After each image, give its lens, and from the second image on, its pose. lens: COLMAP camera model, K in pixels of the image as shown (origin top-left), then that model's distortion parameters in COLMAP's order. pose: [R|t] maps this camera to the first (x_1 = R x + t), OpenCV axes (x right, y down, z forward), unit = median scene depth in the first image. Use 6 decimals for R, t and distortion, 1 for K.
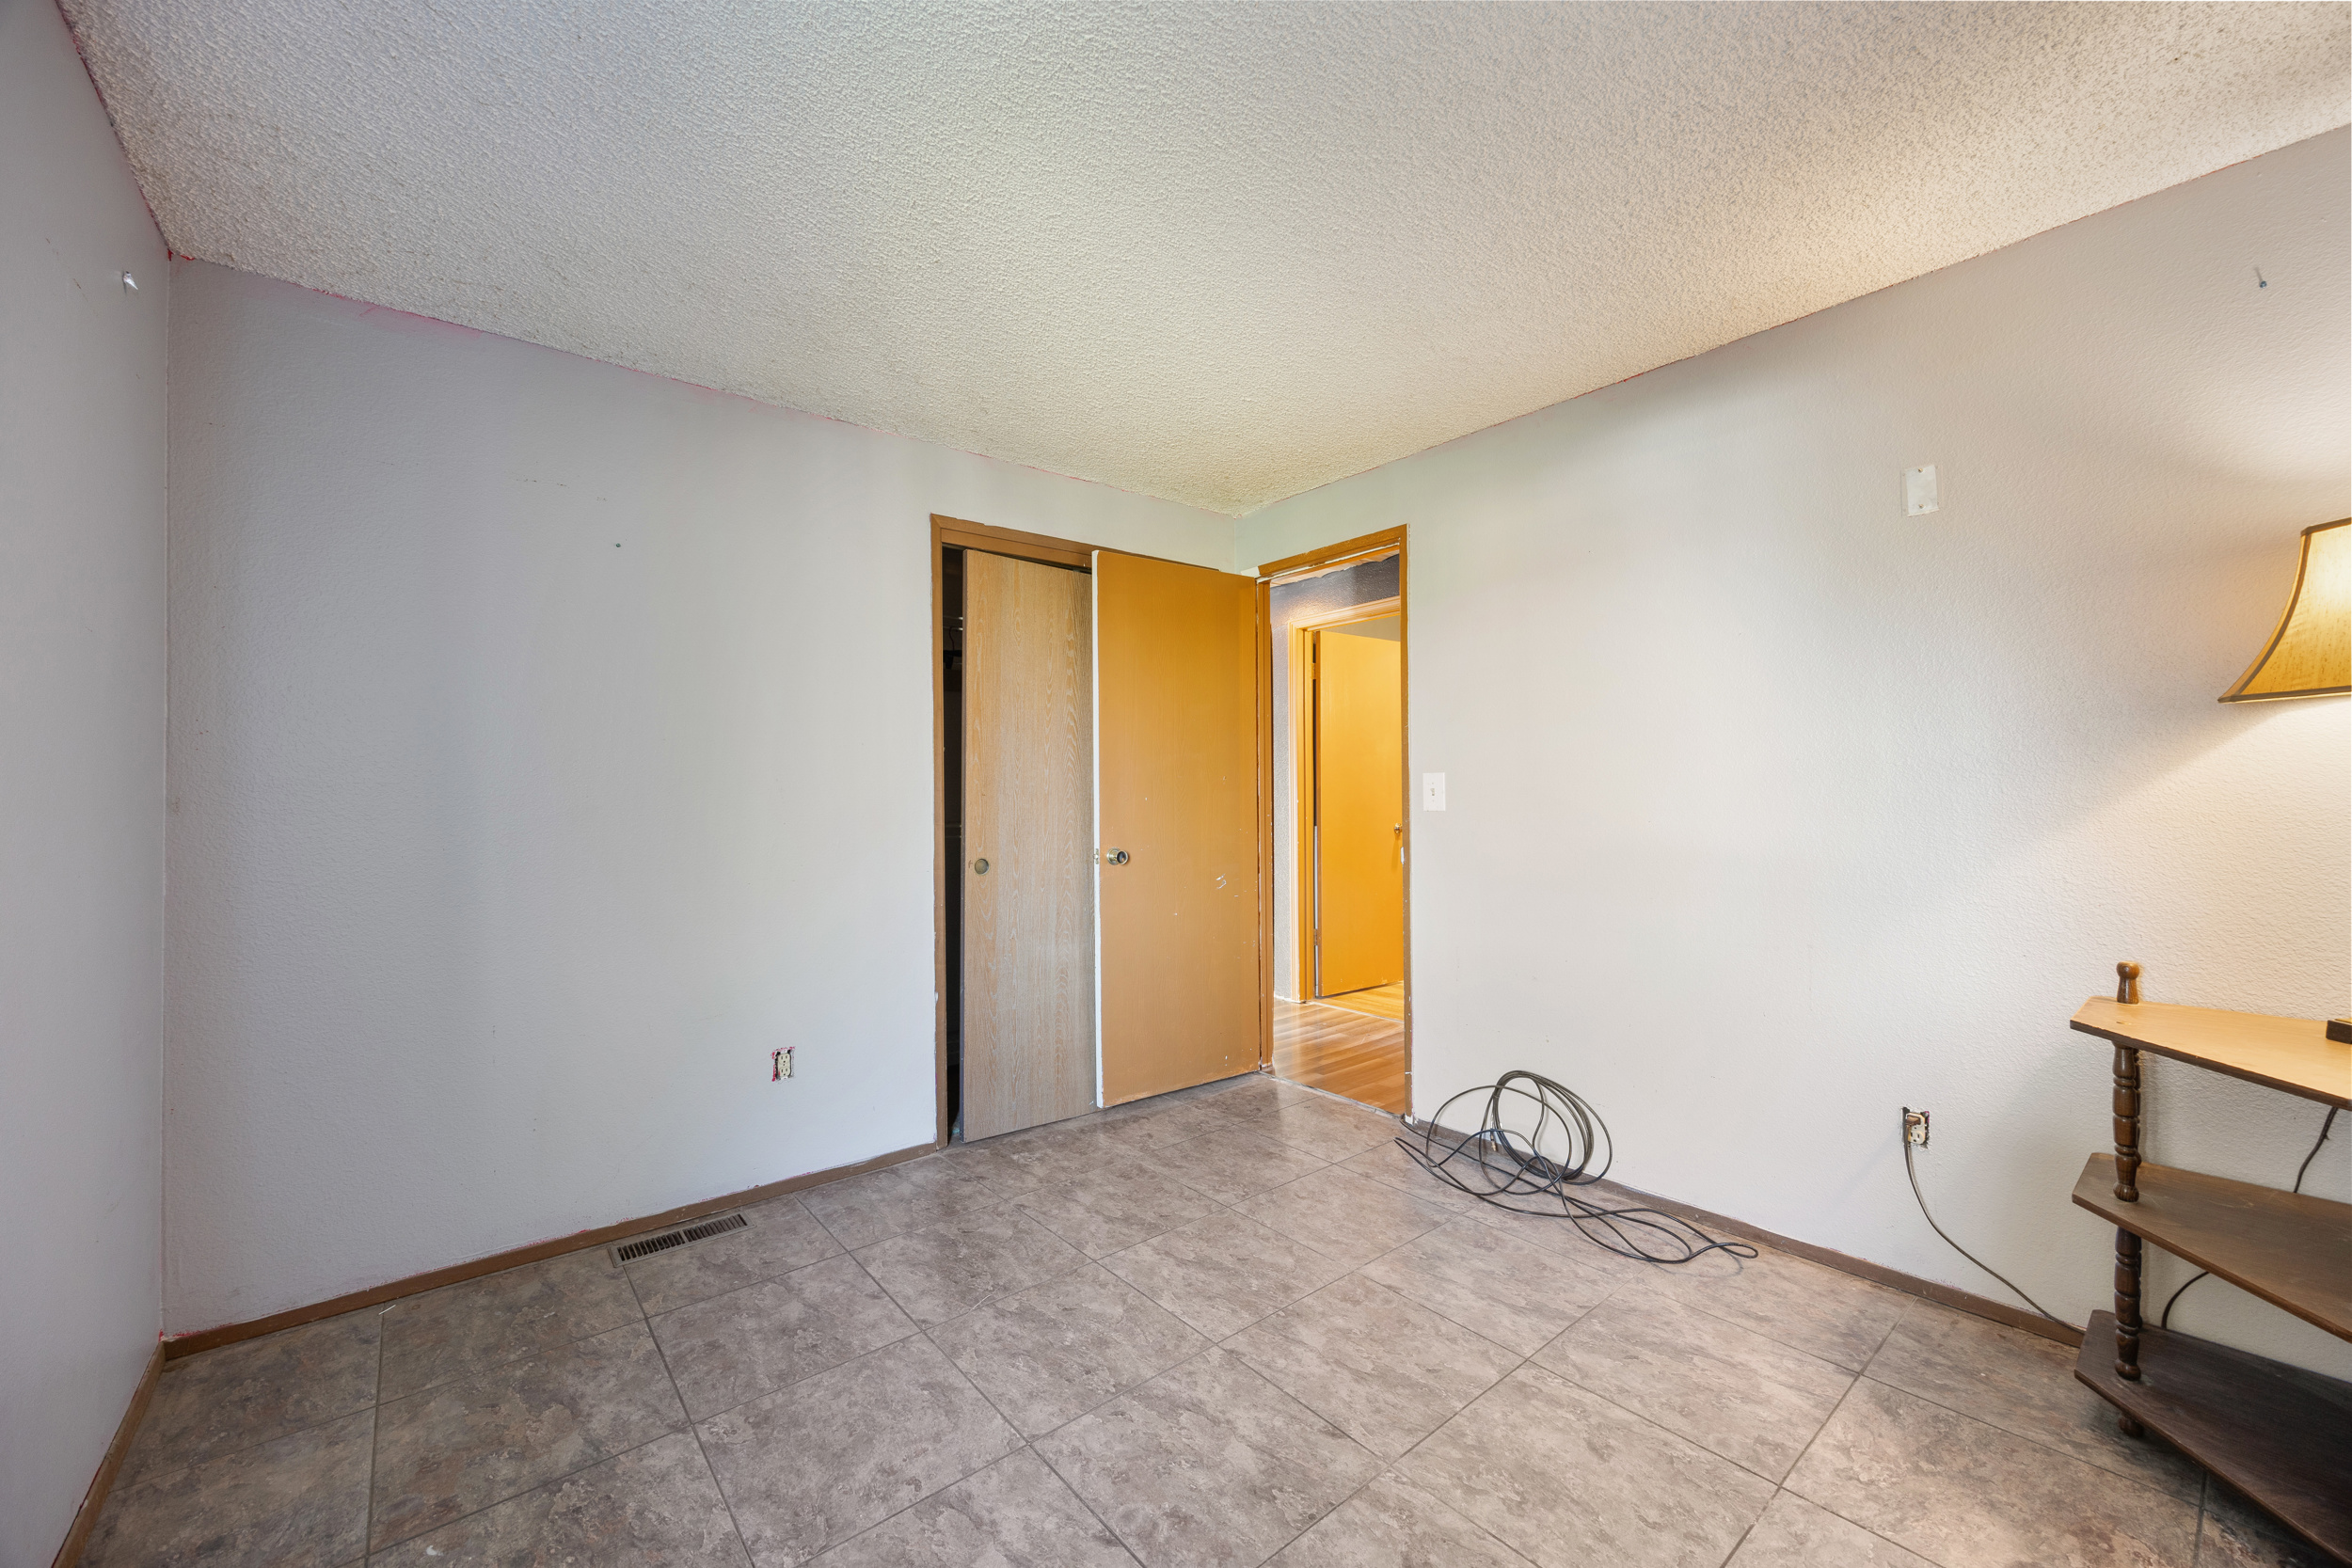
lens RADIAL K [[919.9, 0, 1167.6], [0, 919.9, 791.4], [0, 0, 1]] dist [0.008139, 0.000154]
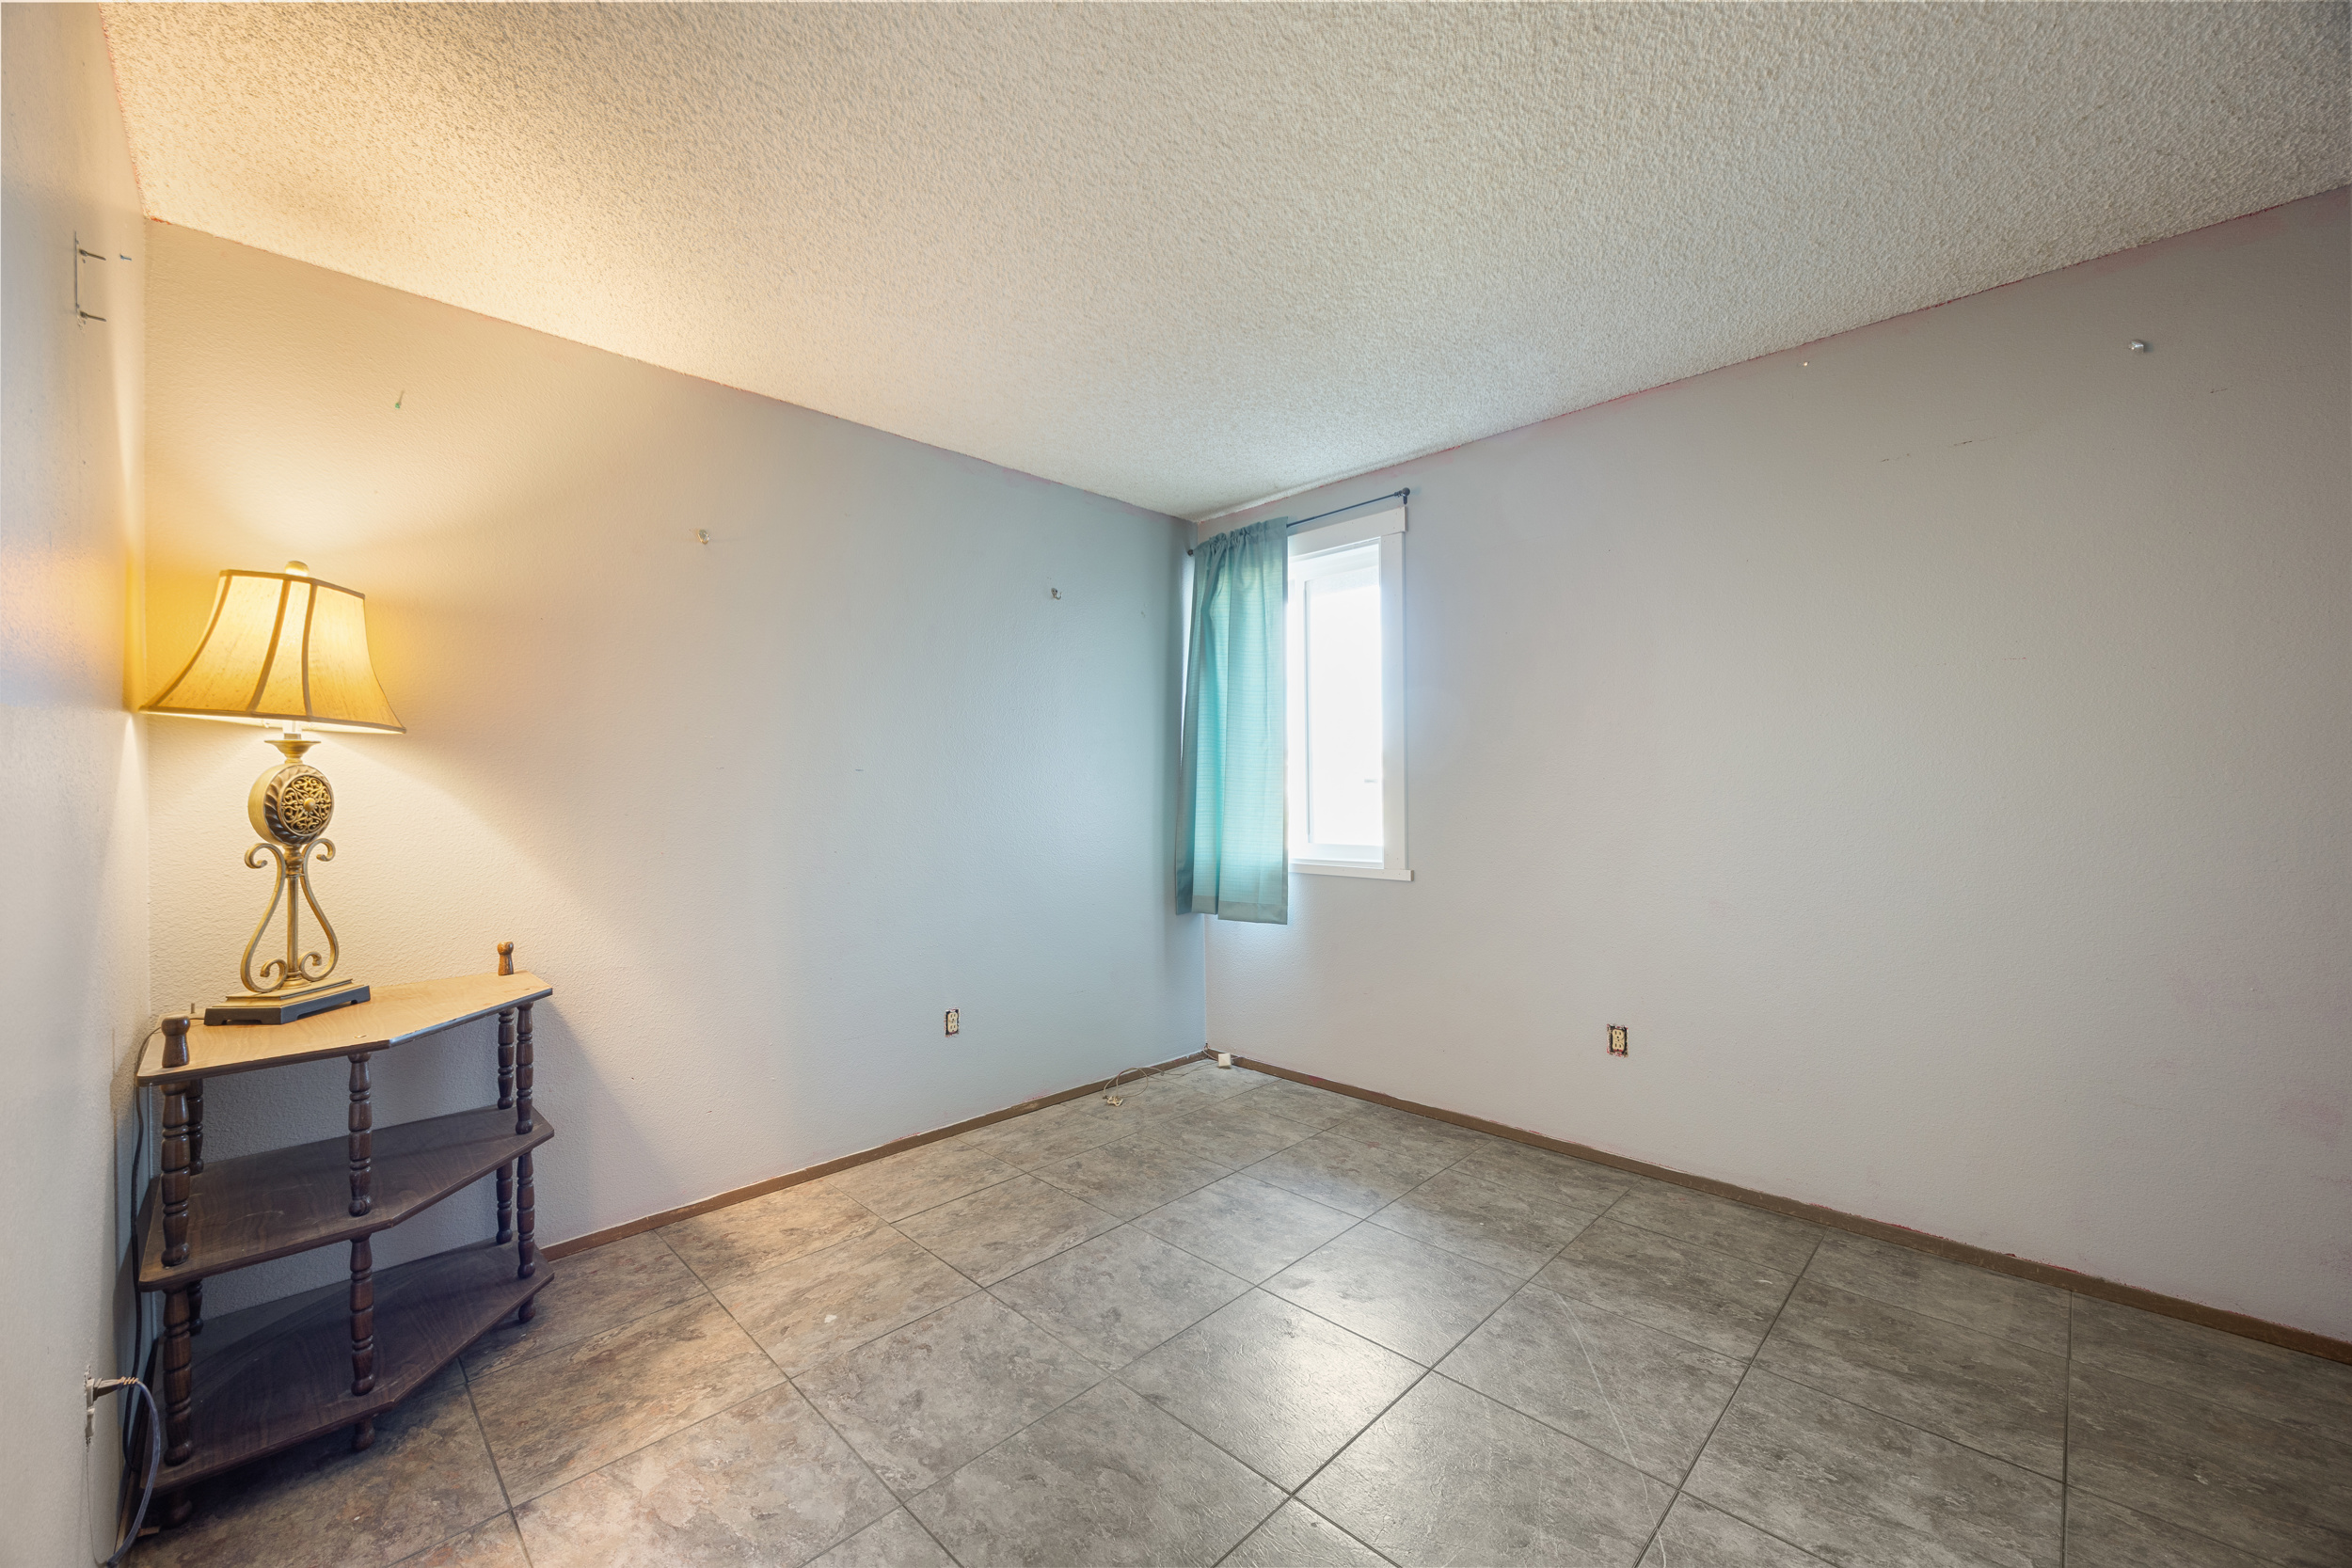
lens RADIAL K [[919.9, 0, 1174.4], [0, 919.9, 785.7], [0, 0, 1]] dist [0.008139, 0.000154]
pose [[-0.993944, 0.020859, -0.107891, 0.257320], [0.021362, 0.999766, -0.003511, 0.002076], [0.107793, -0.005795, -0.994156, 2.047726]]
